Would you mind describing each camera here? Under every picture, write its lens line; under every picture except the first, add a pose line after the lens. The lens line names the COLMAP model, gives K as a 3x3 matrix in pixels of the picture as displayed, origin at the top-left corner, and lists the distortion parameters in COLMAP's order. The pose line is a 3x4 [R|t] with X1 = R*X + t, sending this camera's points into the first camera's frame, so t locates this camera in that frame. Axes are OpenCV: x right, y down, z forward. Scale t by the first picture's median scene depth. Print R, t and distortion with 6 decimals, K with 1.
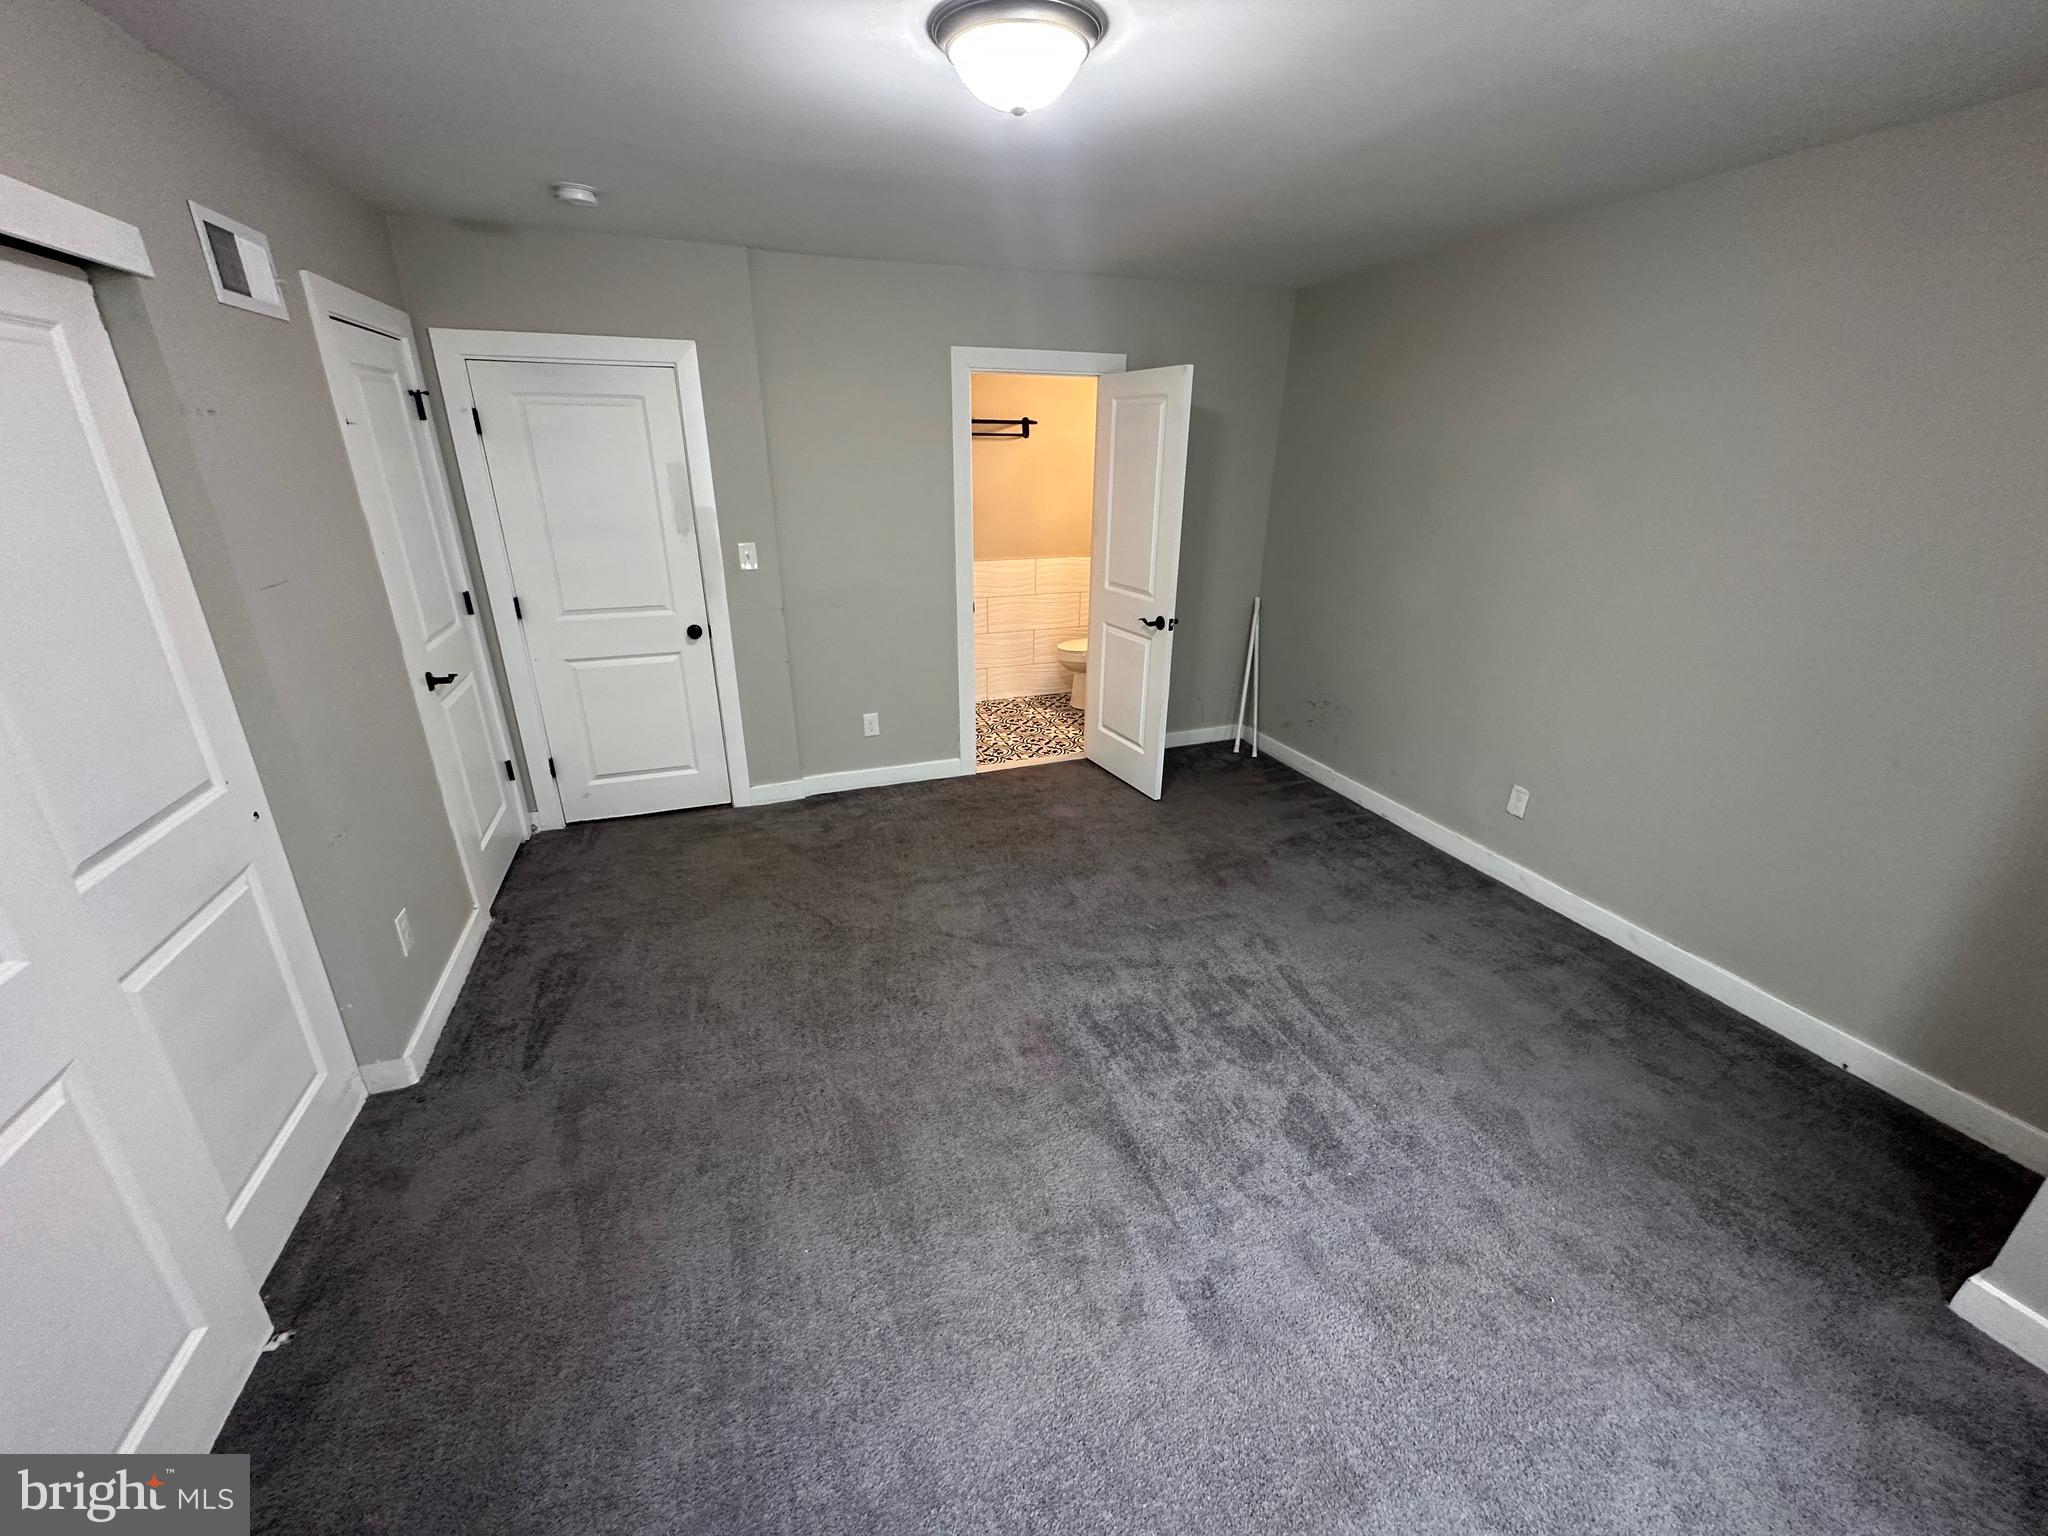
lens RADIAL K [[814.5, 0, 1022.9], [0, 814.5, 768.8], [0, 0, 1]] dist [-0.003599, 0.000537]
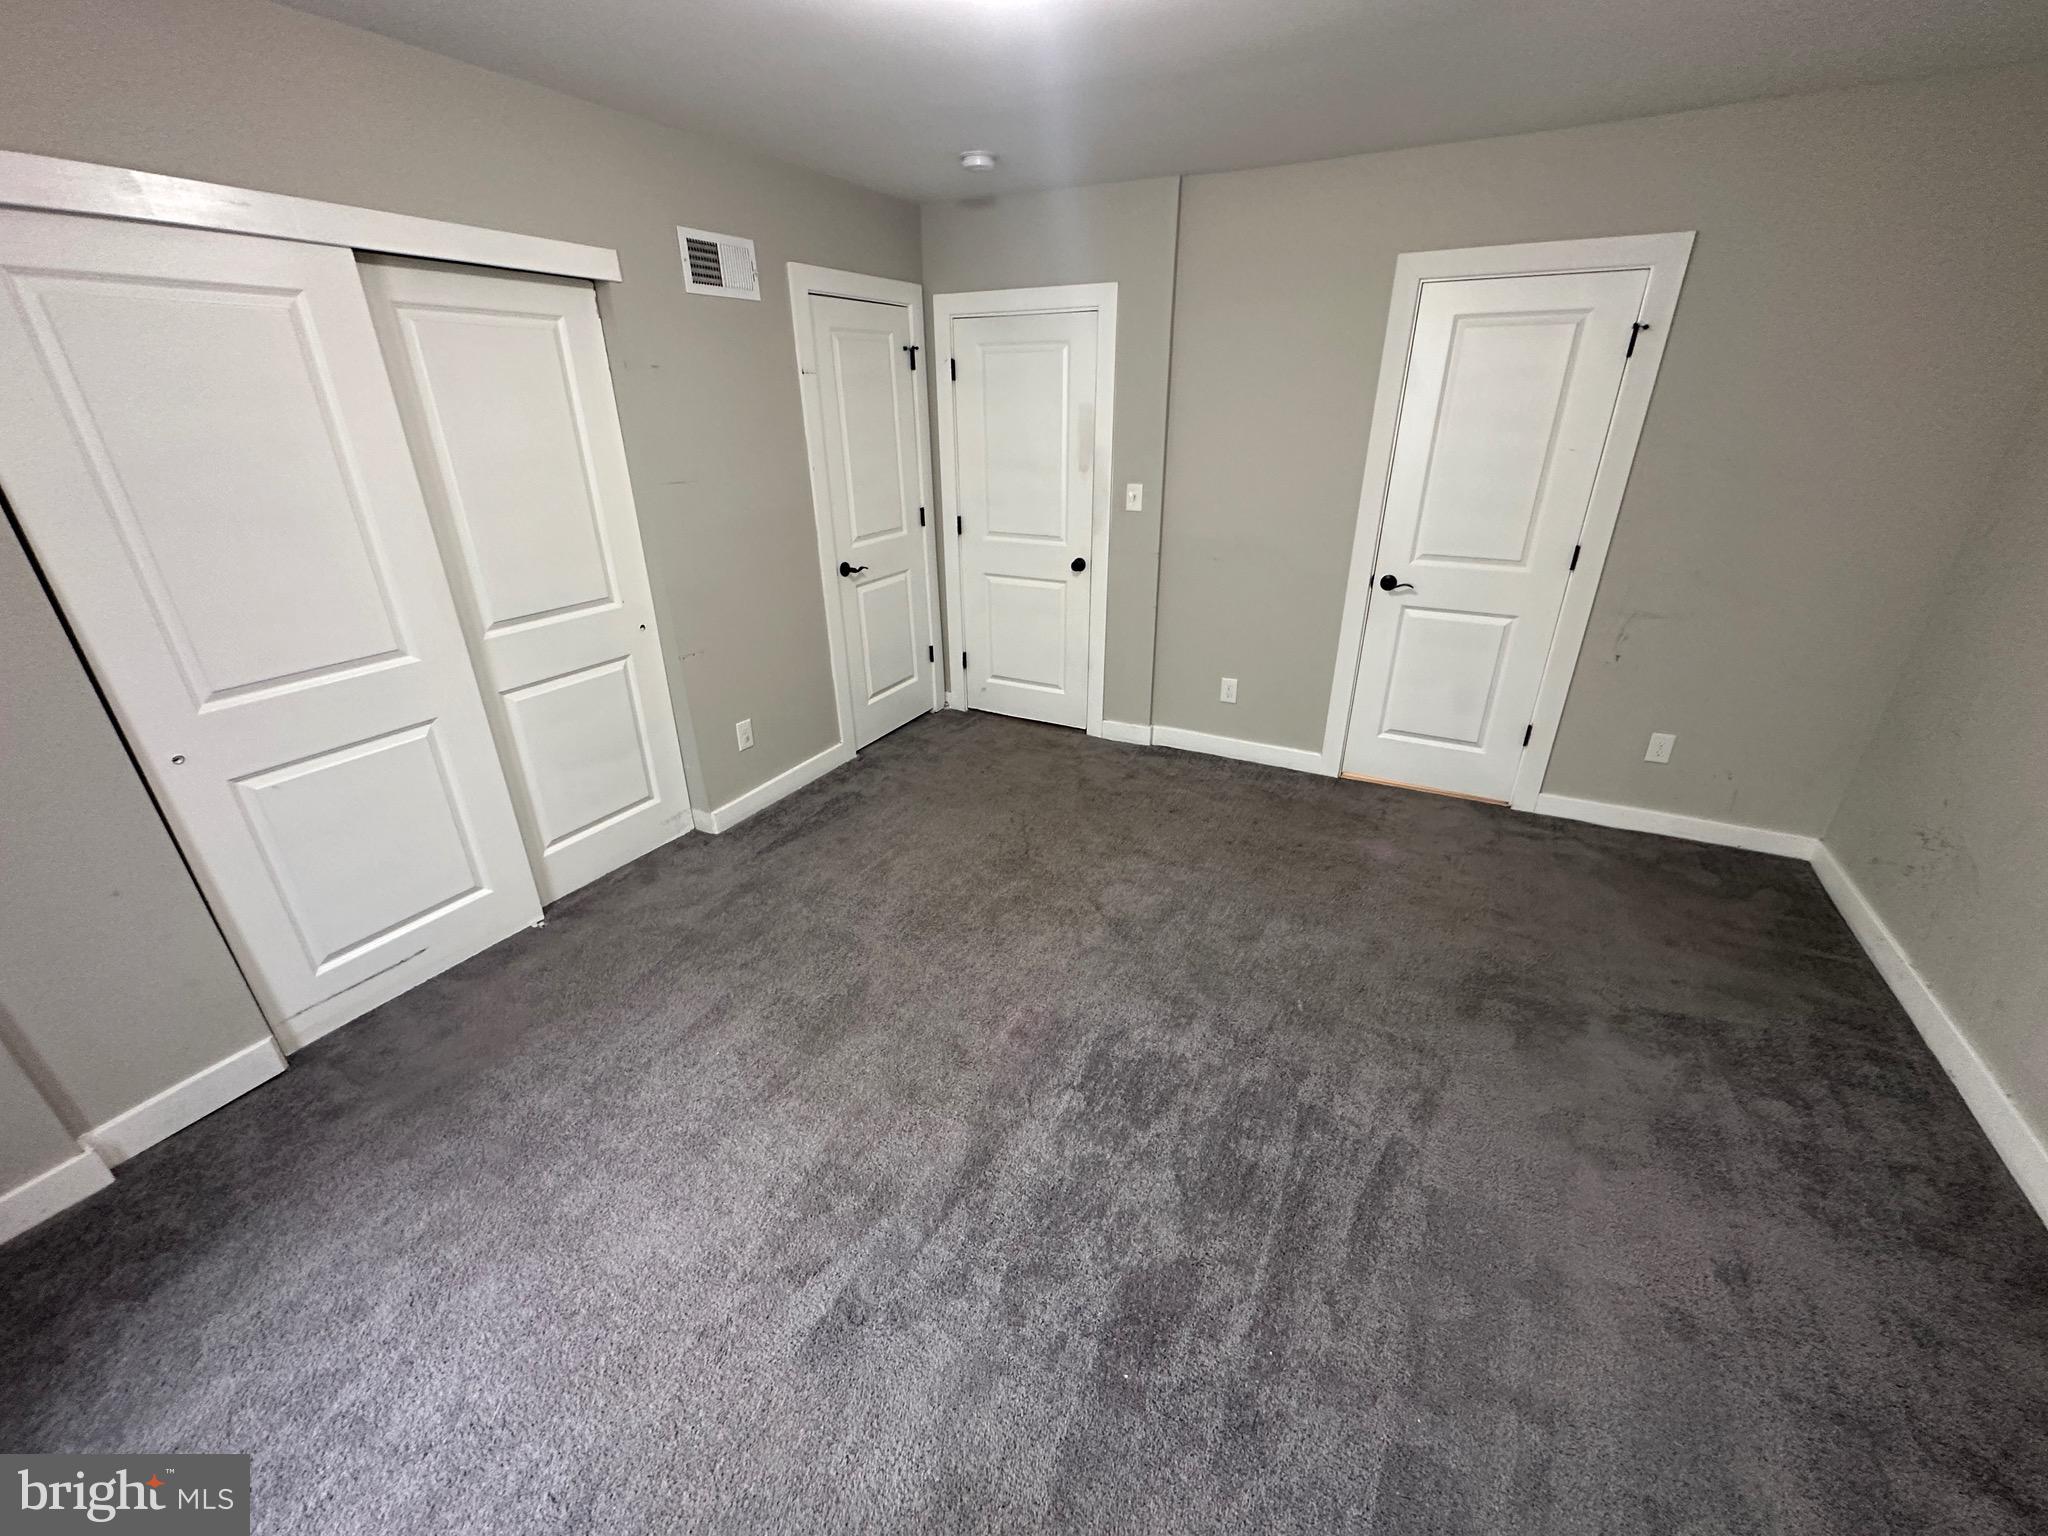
lens RADIAL K [[814.5, 0, 1022.9], [0, 814.5, 768.8], [0, 0, 1]] dist [-0.003599, 0.000537]
pose [[0.670415, 0.296000, -0.680388, 0.485610], [-0.260610, 0.952496, 0.157589, -0.082786], [0.694713, 0.071666, 0.715708, 0.266666]]
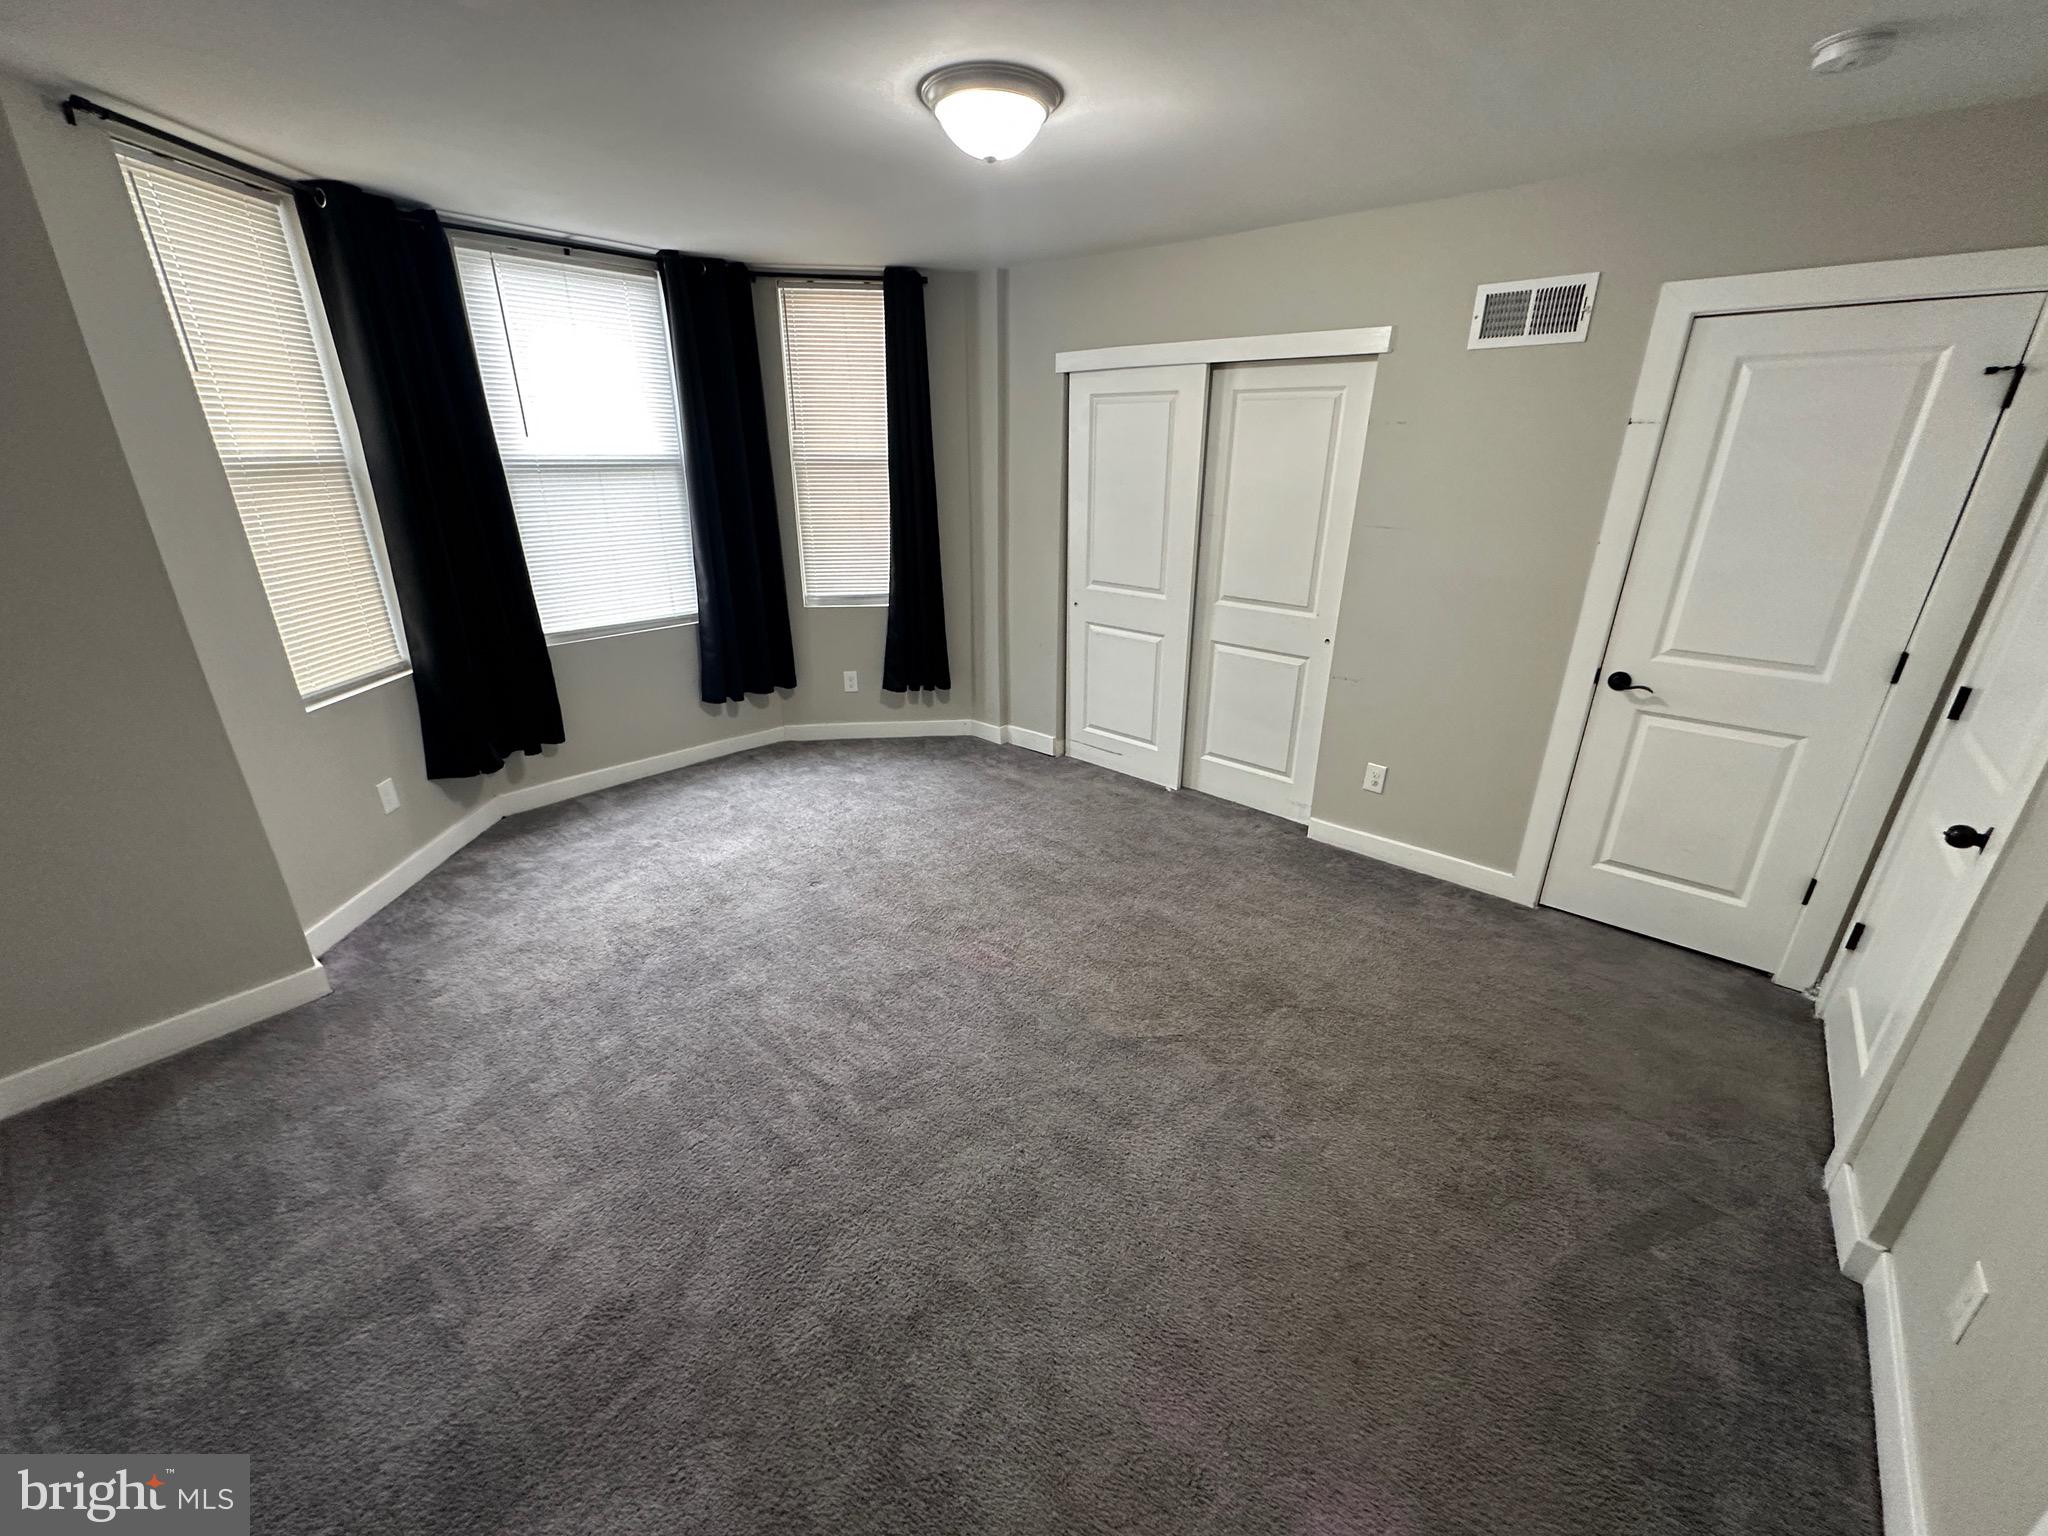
lens RADIAL K [[814.5, 0, 1022.9], [0, 814.5, 768.8], [0, 0, 1]] dist [-0.003599, 0.000537]
pose [[-0.877423, 0.166588, -0.449863, 0.378176], [-0.184757, 0.748077, 0.637374, -0.527885], [0.442711, 0.642362, -0.625602, 1.376280]]
